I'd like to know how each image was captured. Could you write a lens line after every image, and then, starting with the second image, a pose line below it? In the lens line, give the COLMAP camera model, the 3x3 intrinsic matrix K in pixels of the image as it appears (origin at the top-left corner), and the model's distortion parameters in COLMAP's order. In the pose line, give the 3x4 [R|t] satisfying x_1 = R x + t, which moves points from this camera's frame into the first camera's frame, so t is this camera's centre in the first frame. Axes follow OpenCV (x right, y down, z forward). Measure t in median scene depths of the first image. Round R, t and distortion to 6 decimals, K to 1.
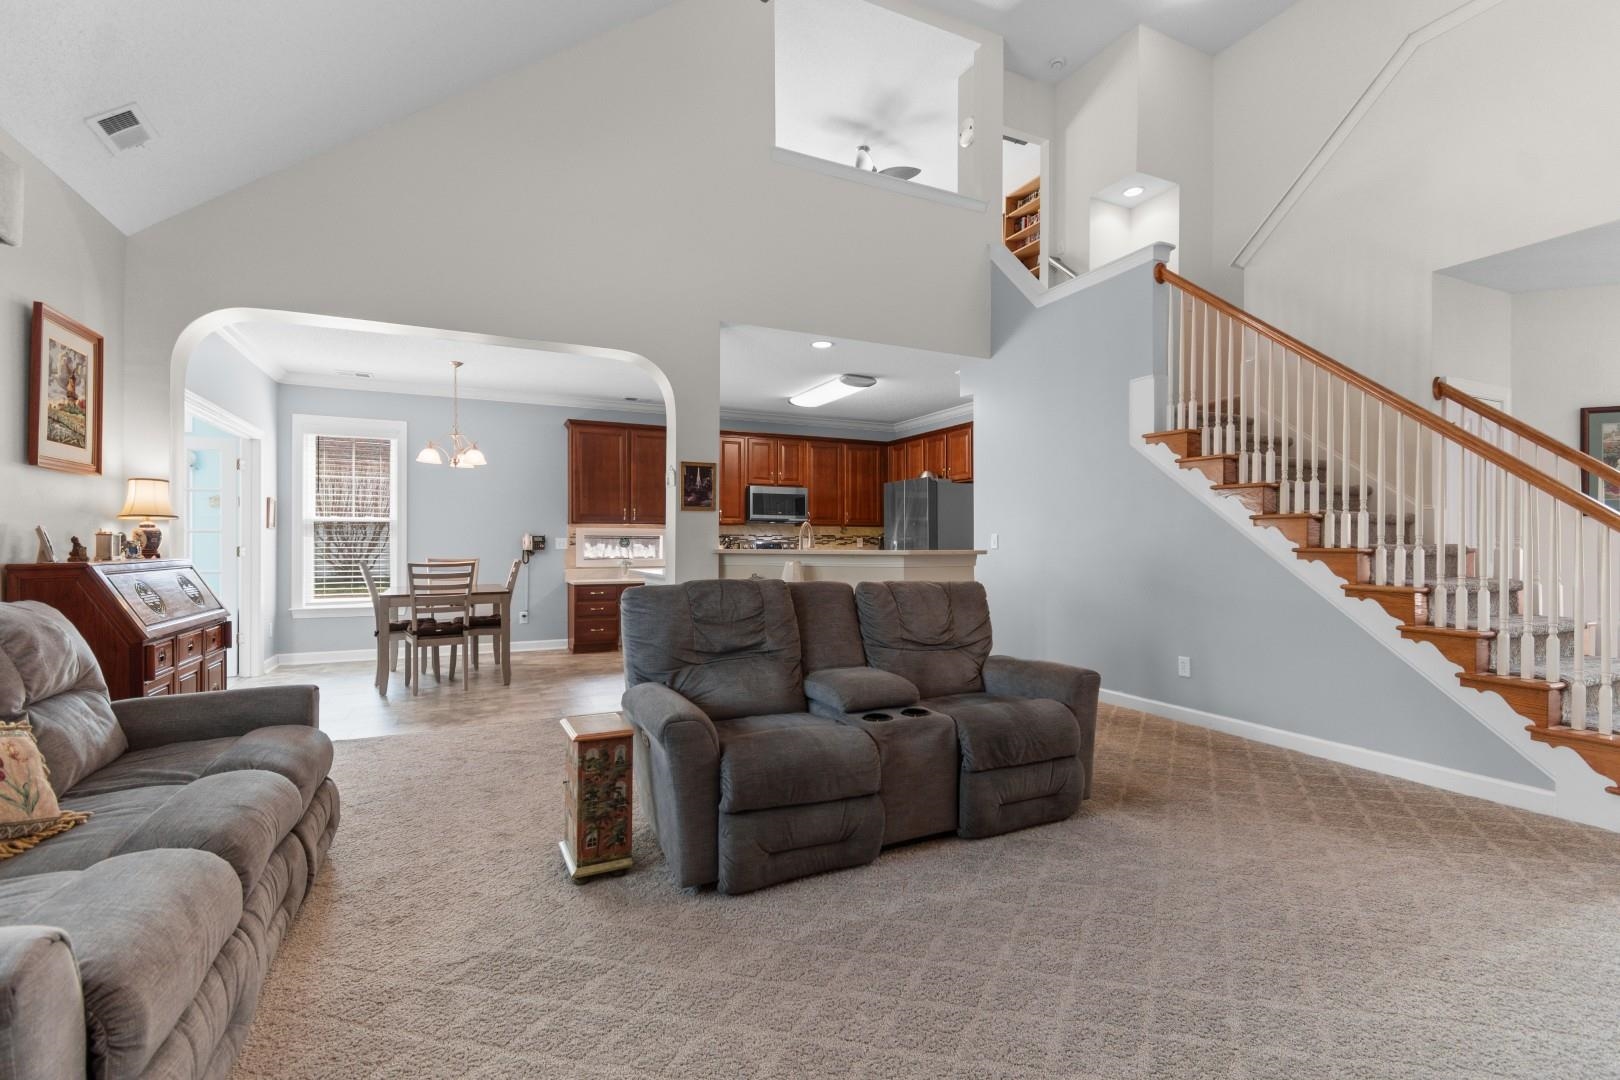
lens RADIAL K [[719.1, 0, 811.4], [0, 719.1, 538.1], [0, 0, 1]] dist [-0.001976, 0.000737]
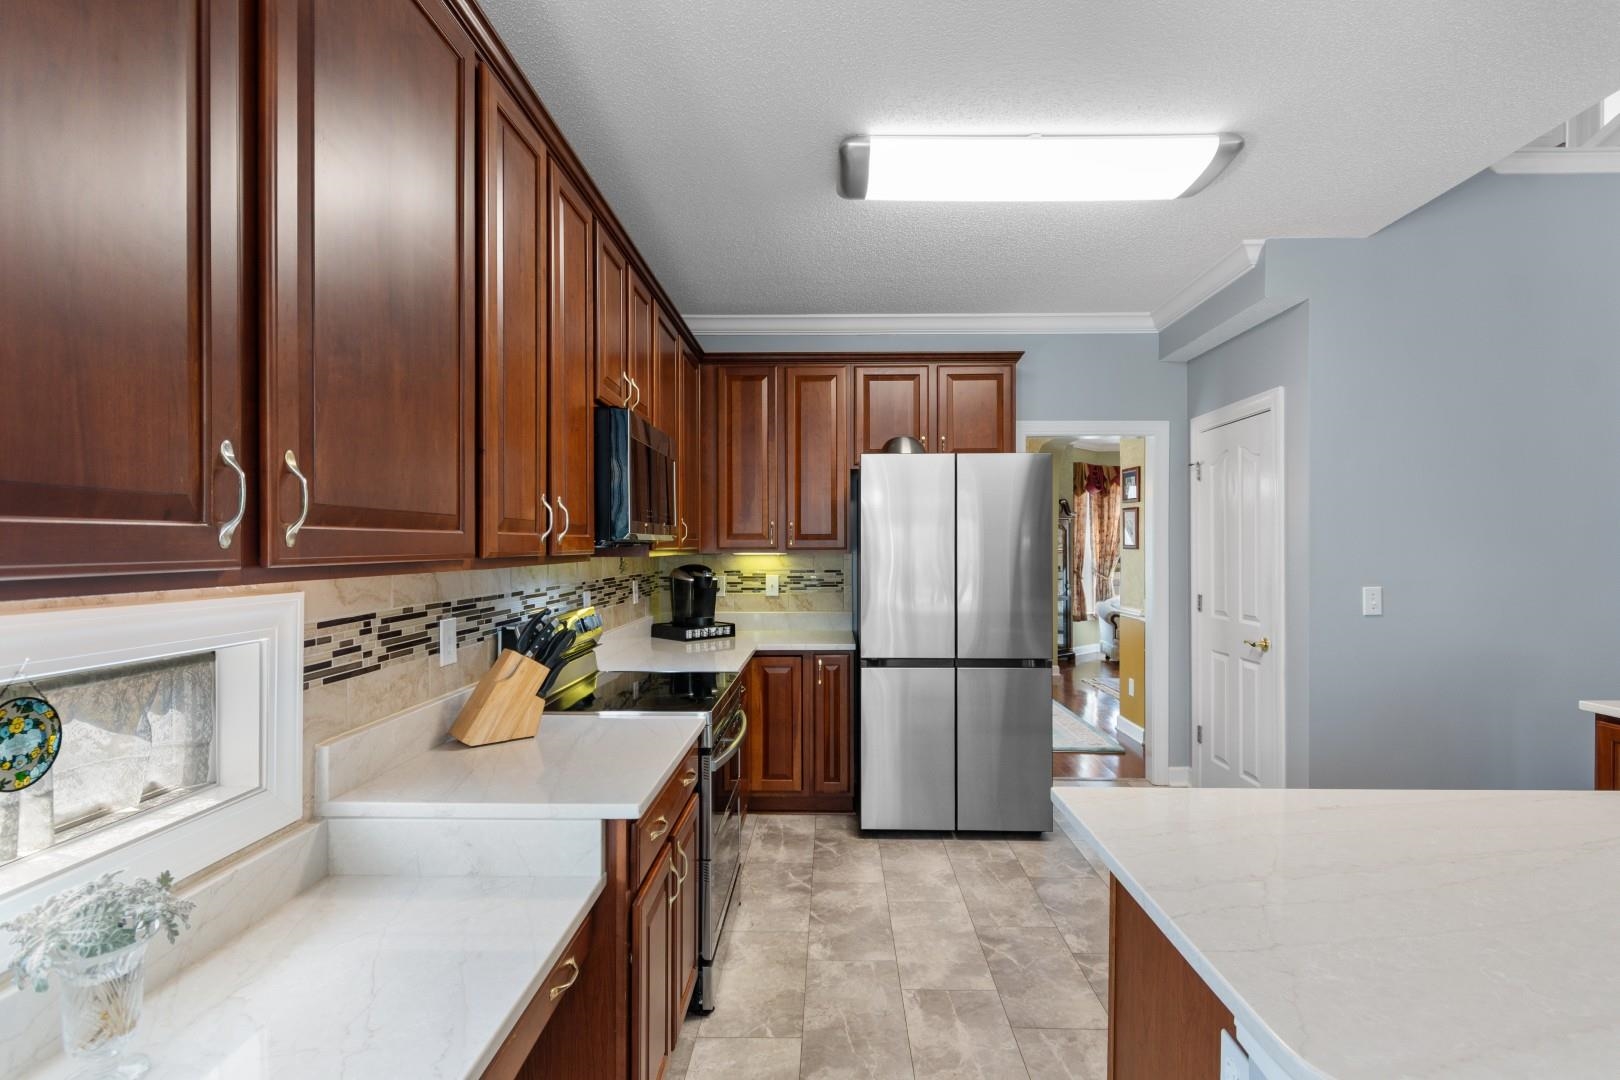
lens RADIAL K [[770.9, 0, 811.6], [0, 770.9, 545.7], [0, 0, 1]] dist [0.007856, -0.006375]
pose [[0.456832, 0.000235, 0.889553, -0.369700], [-0.007535, 0.999965, 0.003605, -0.030804], [-0.889521, -0.008350, 0.456818, 0.993779]]
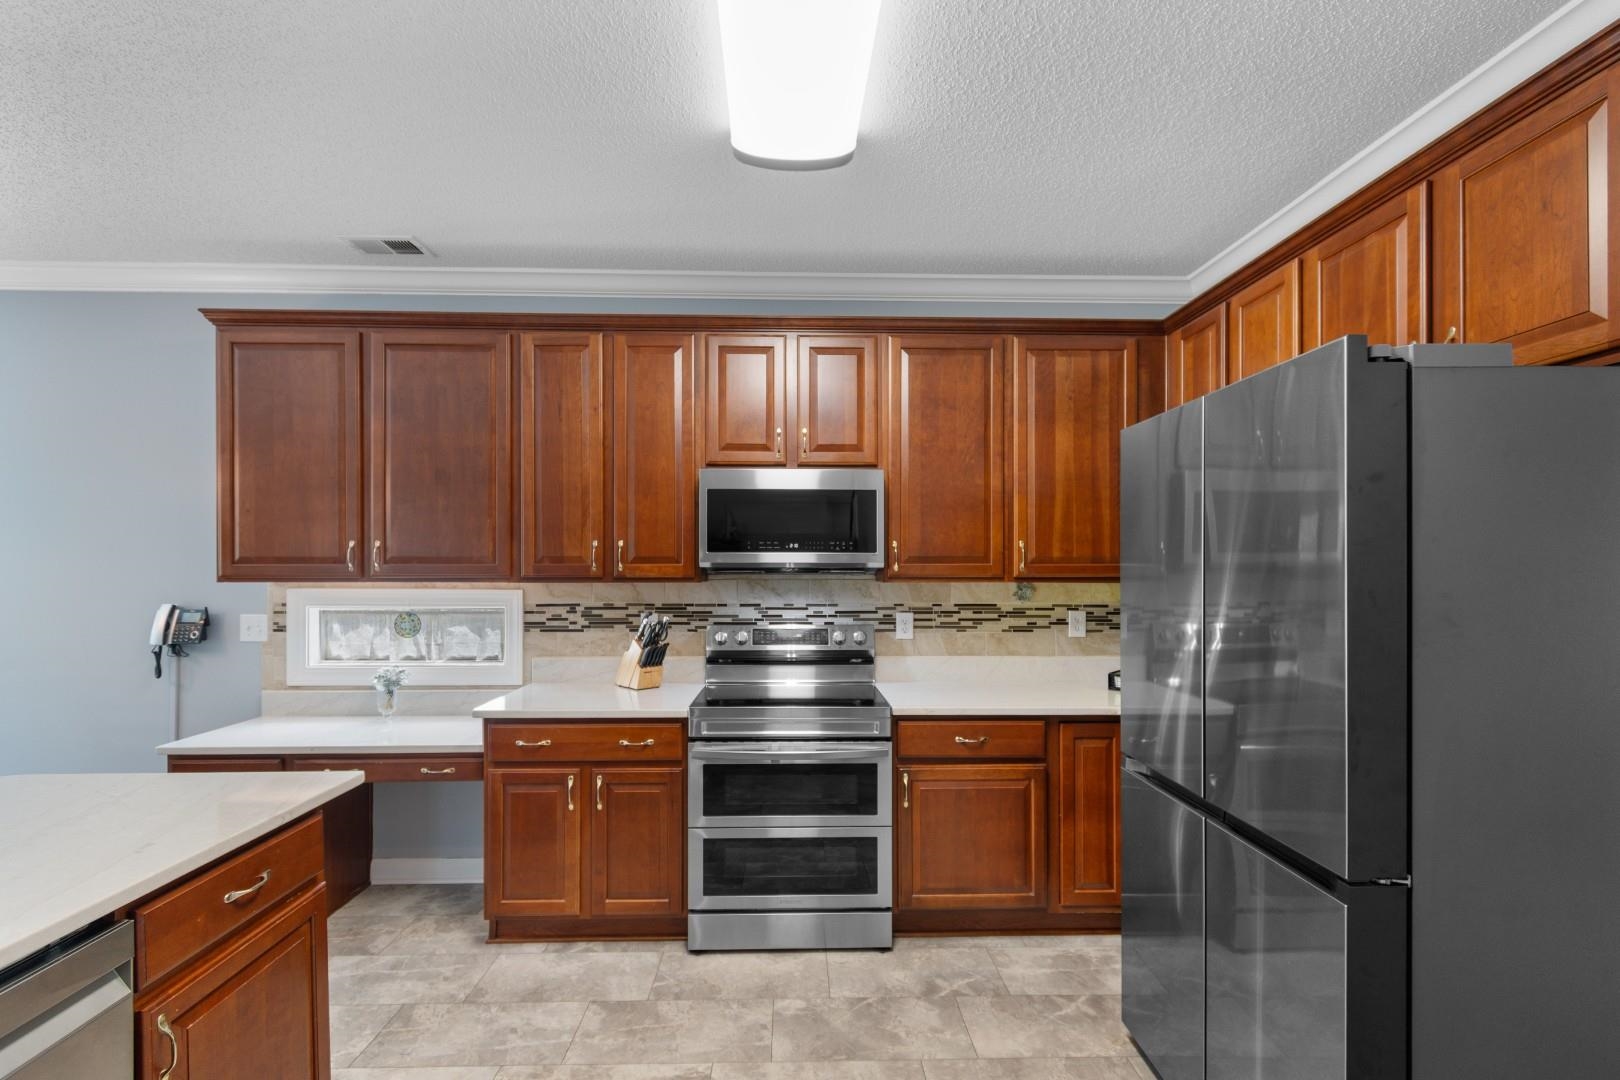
lens RADIAL K [[719.1, 0, 800.5], [0, 719.1, 565.1], [0, 0, 1]] dist [-0.001976, 0.000737]
pose [[0.911925, 0.002266, -0.410352, 0.122554], [0.000441, 0.999979, 0.006501, -0.035452], [0.410358, -0.006109, 0.911904, 0.859838]]
